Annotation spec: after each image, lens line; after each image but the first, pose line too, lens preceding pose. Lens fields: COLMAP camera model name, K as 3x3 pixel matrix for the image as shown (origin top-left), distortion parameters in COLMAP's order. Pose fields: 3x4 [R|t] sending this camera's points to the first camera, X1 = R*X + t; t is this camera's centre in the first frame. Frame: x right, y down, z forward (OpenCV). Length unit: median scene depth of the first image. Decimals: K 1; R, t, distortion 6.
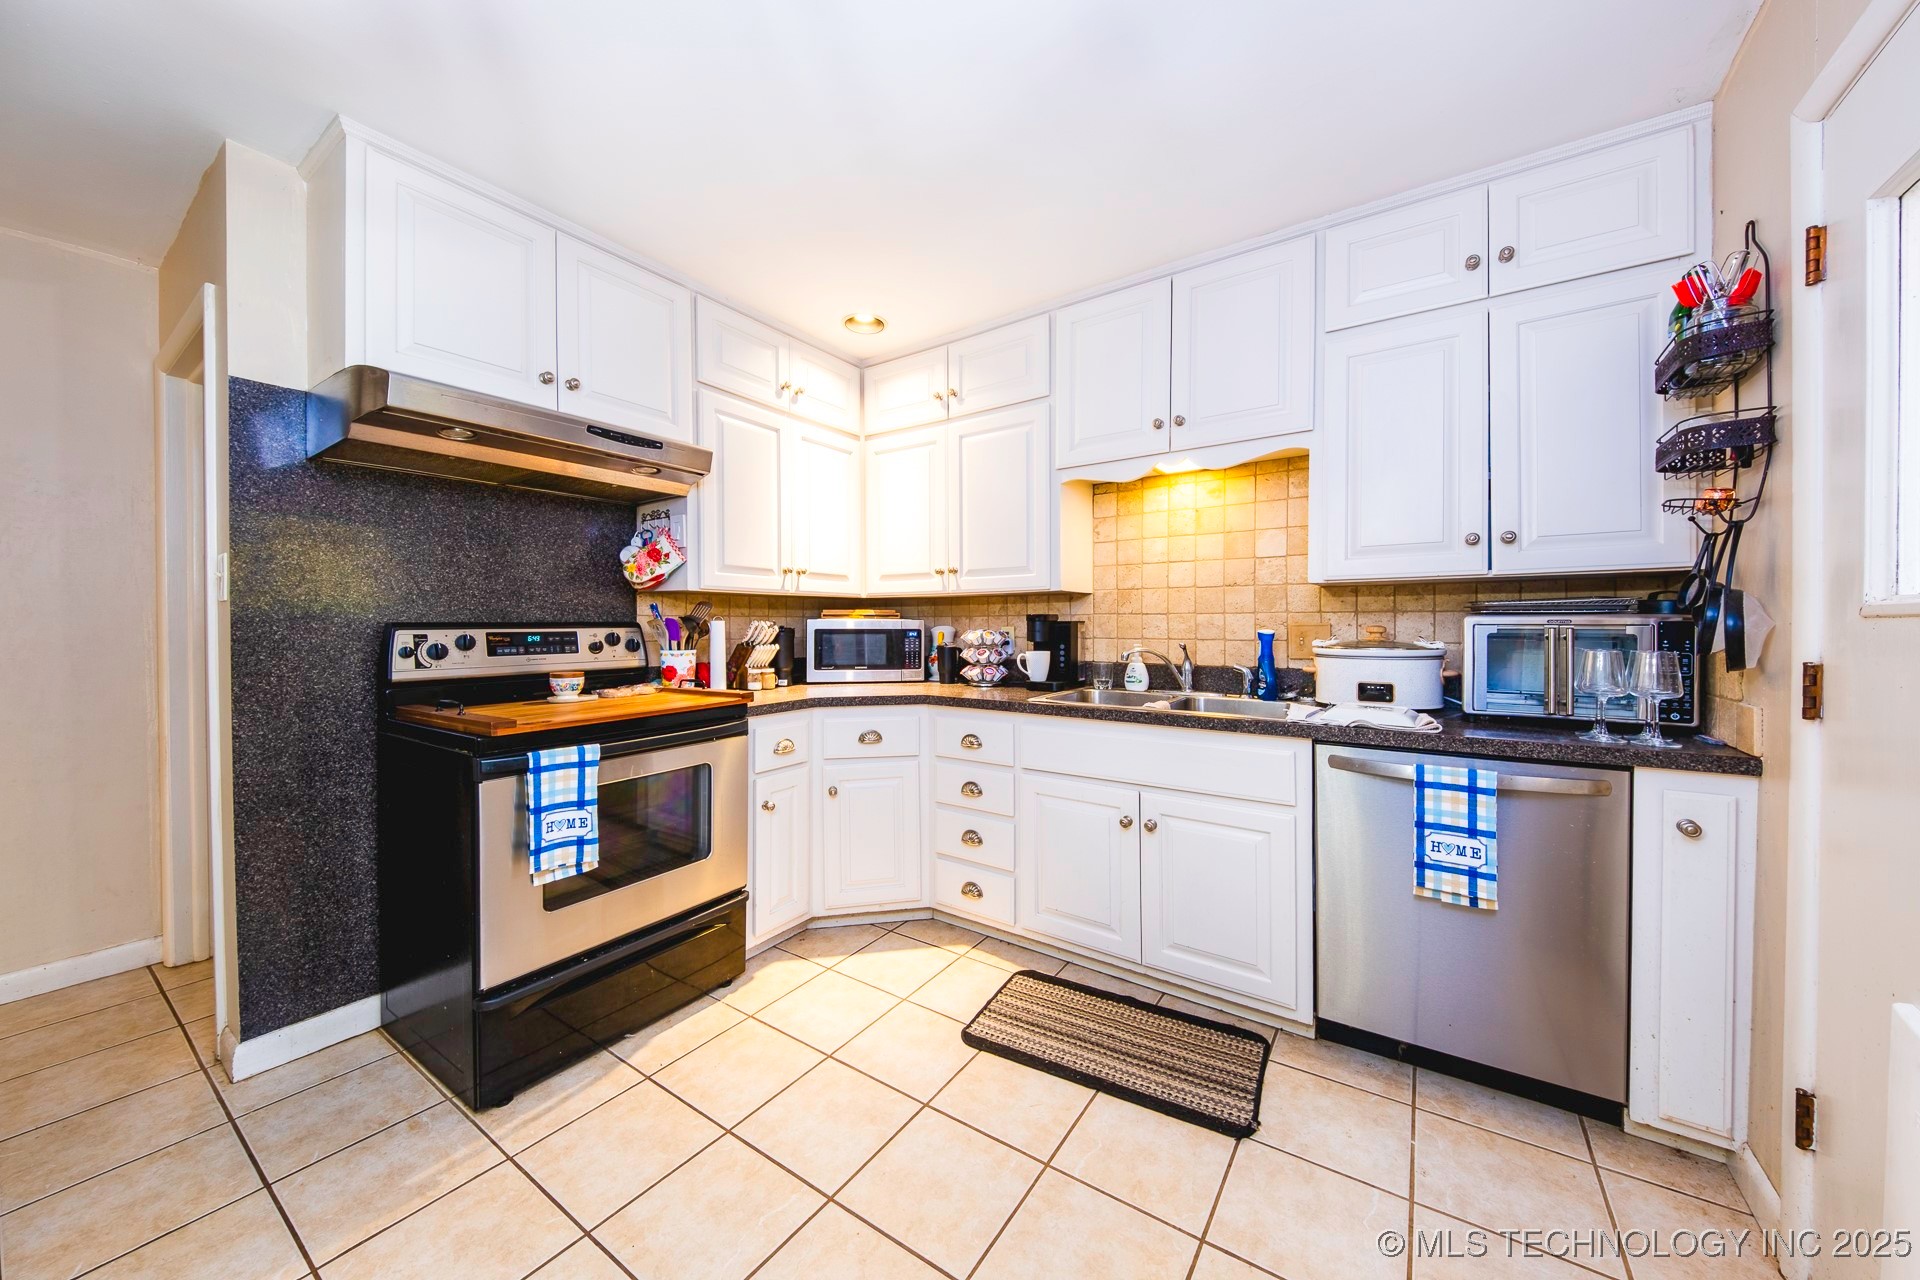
lens RADIAL K [[668.8, 0, 945.7], [0, 668.8, 632.3], [0, 0, 1]] dist [-0.000430, -0.002659]
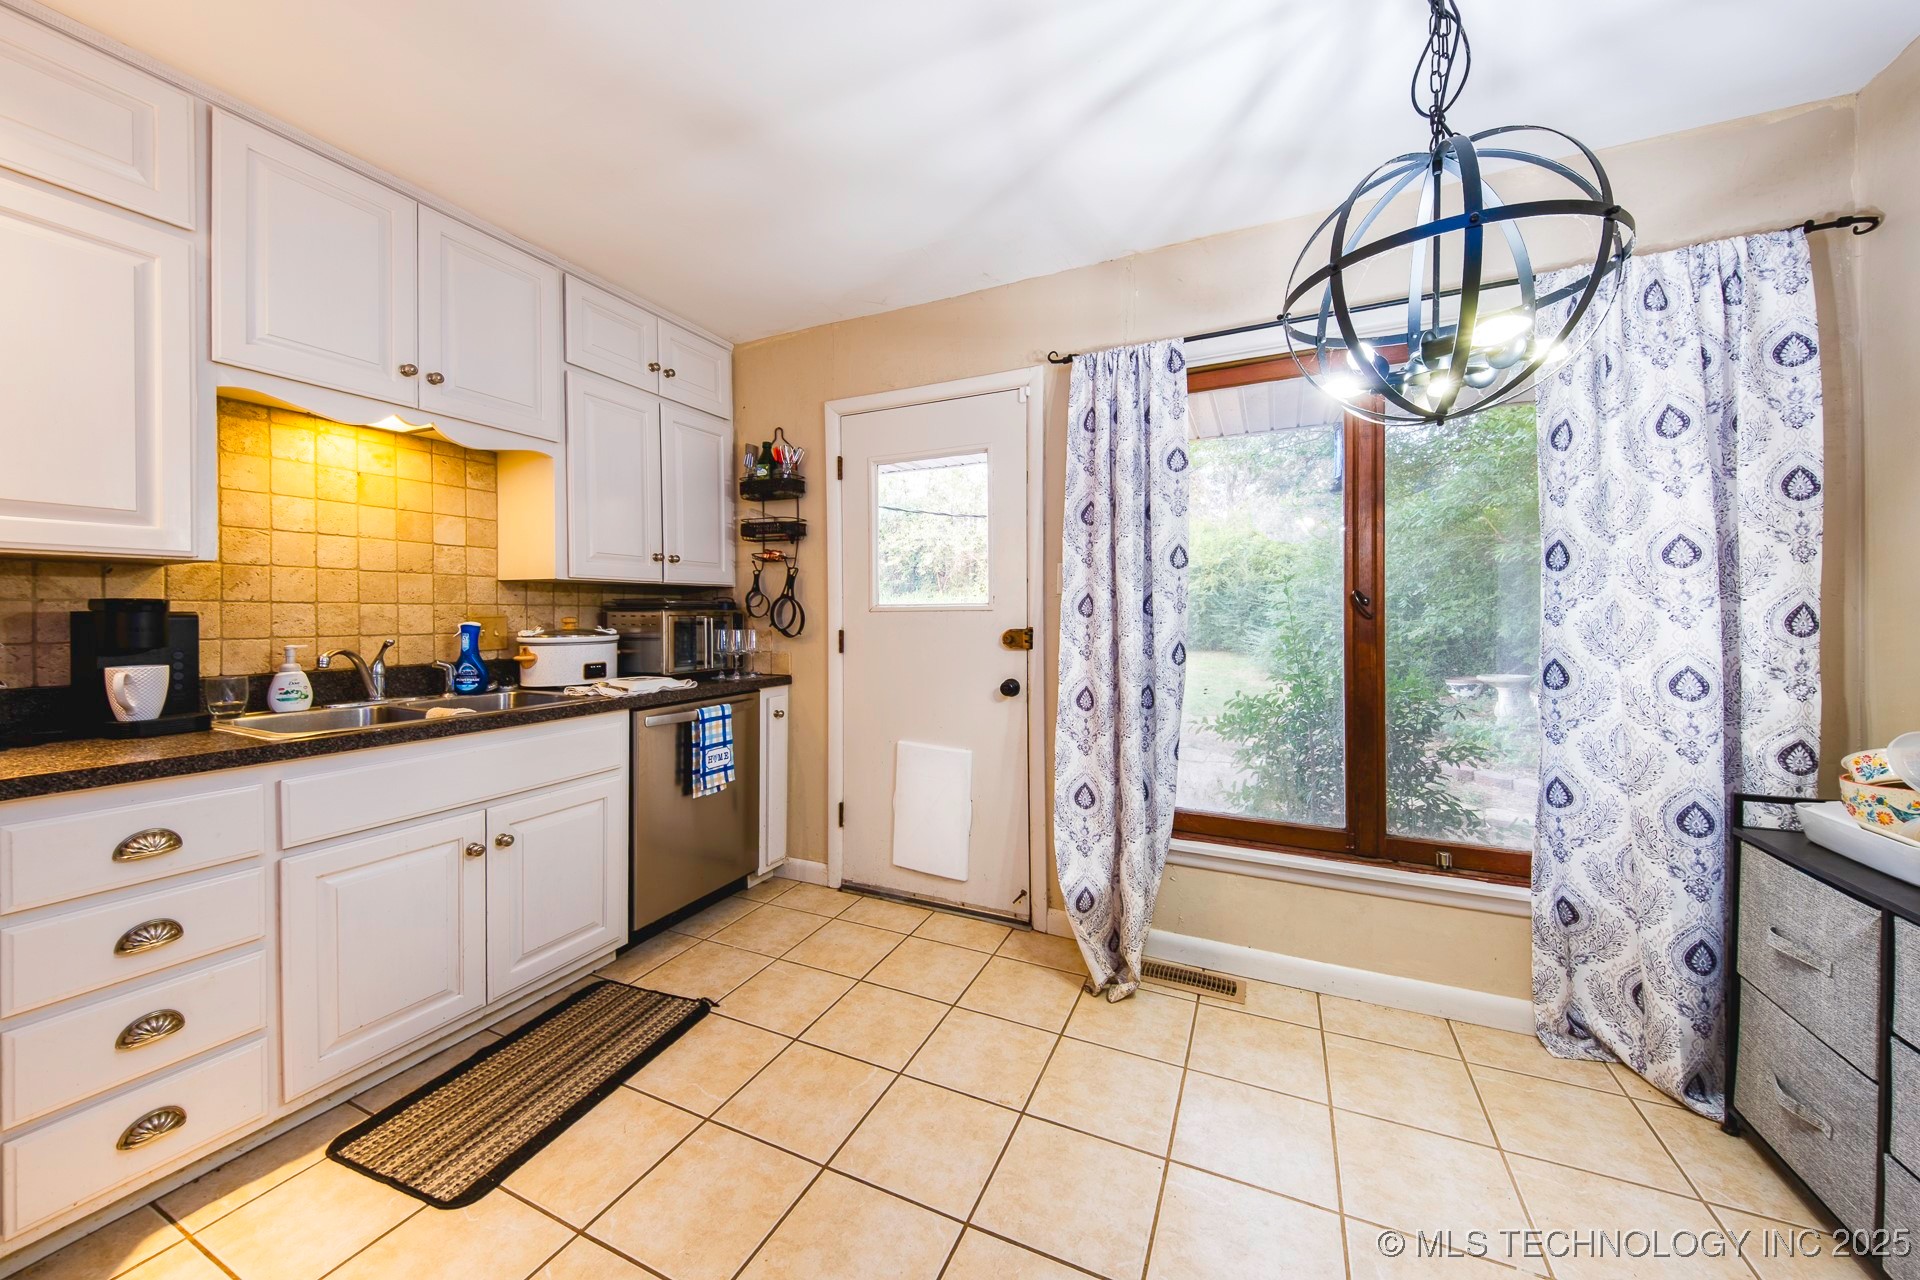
lens RADIAL K [[668.8, 0, 978.7], [0, 668.8, 609.3], [0, 0, 1]] dist [-0.000430, -0.002659]
pose [[-0.200195, 0.006842, 0.979732, -0.655406], [0.013888, 0.999895, -0.004145, -0.007736], [-0.979658, 0.012777, -0.200269, 0.508199]]
